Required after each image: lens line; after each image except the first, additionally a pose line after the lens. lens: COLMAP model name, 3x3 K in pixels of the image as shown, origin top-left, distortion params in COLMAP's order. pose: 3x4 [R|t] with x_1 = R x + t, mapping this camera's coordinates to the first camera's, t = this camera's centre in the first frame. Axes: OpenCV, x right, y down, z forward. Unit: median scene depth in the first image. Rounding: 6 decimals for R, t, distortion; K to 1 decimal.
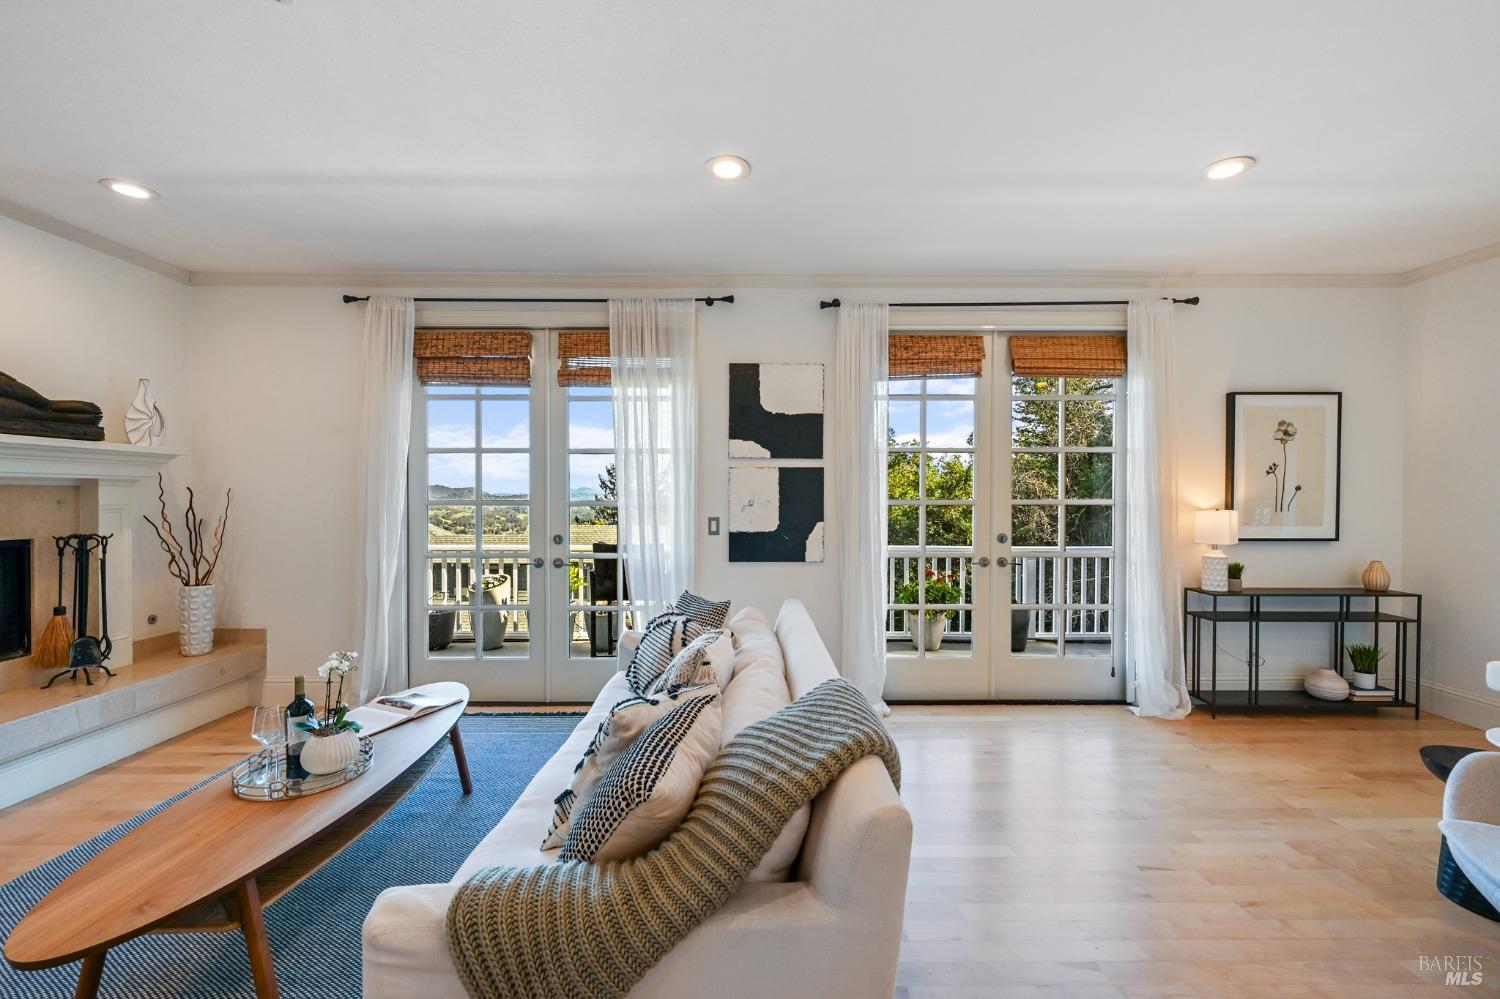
lens RADIAL K [[594.1, 0, 743.0], [0, 594.1, 498.4], [0, 0, 1]] dist [0.000890, 0.000148]
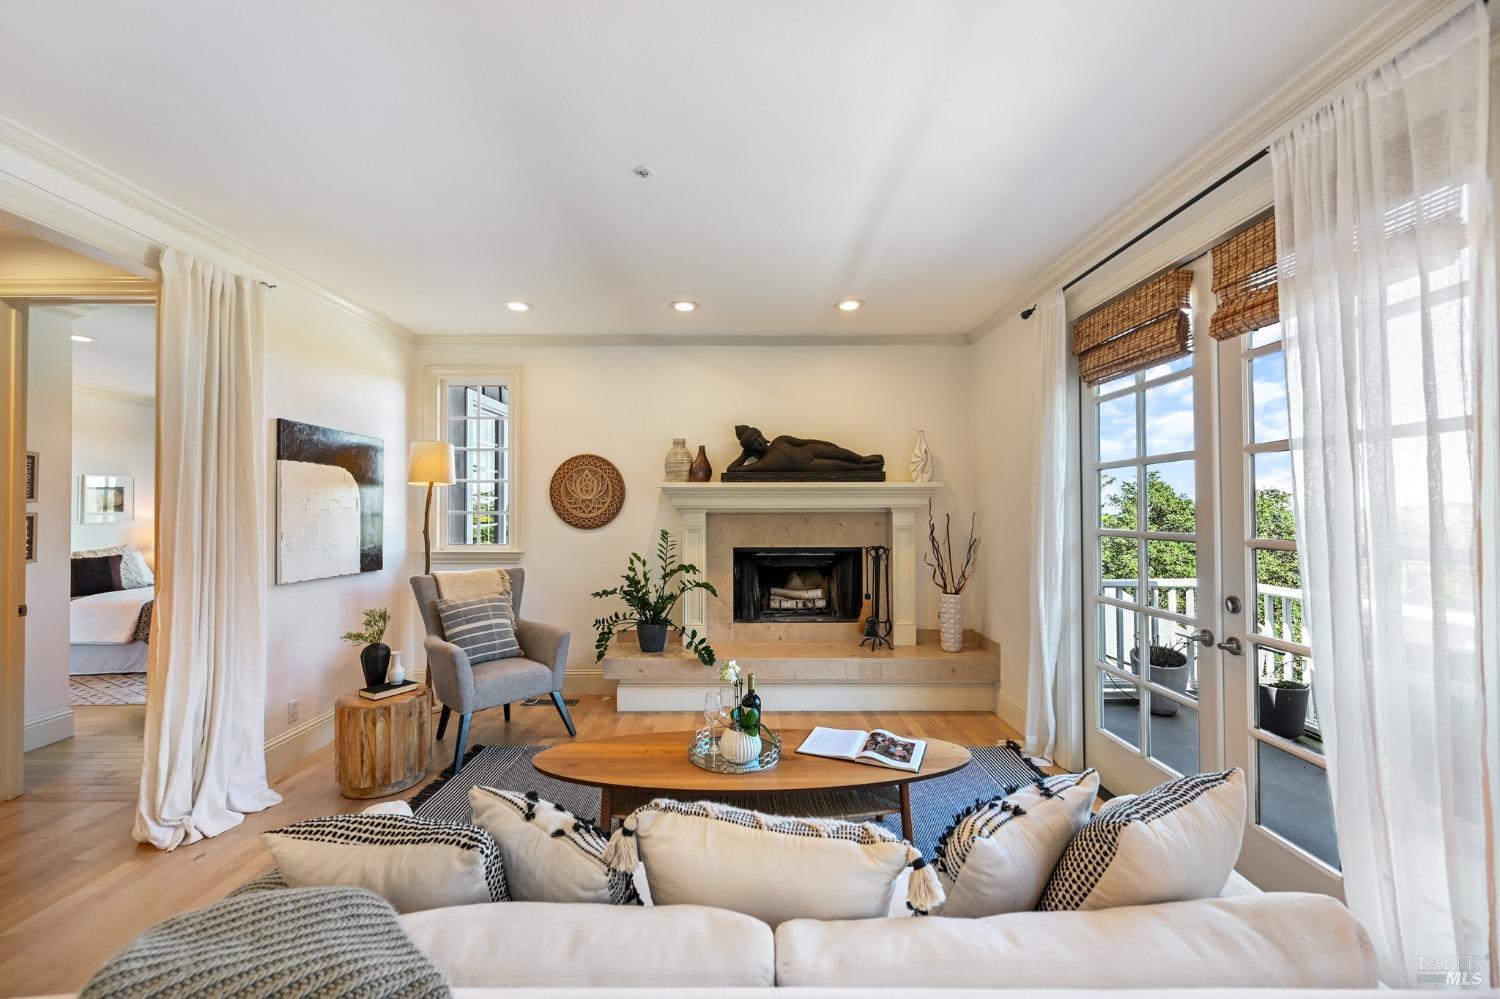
lens RADIAL K [[594.1, 0, 743.0], [0, 594.1, 498.4], [0, 0, 1]] dist [0.000890, 0.000148]
pose [[-0.004225, -0.016994, -0.999847, 0.303544], [0.002624, 0.999852, -0.017006, -0.029007], [0.999988, -0.002696, -0.004179, 0.593245]]
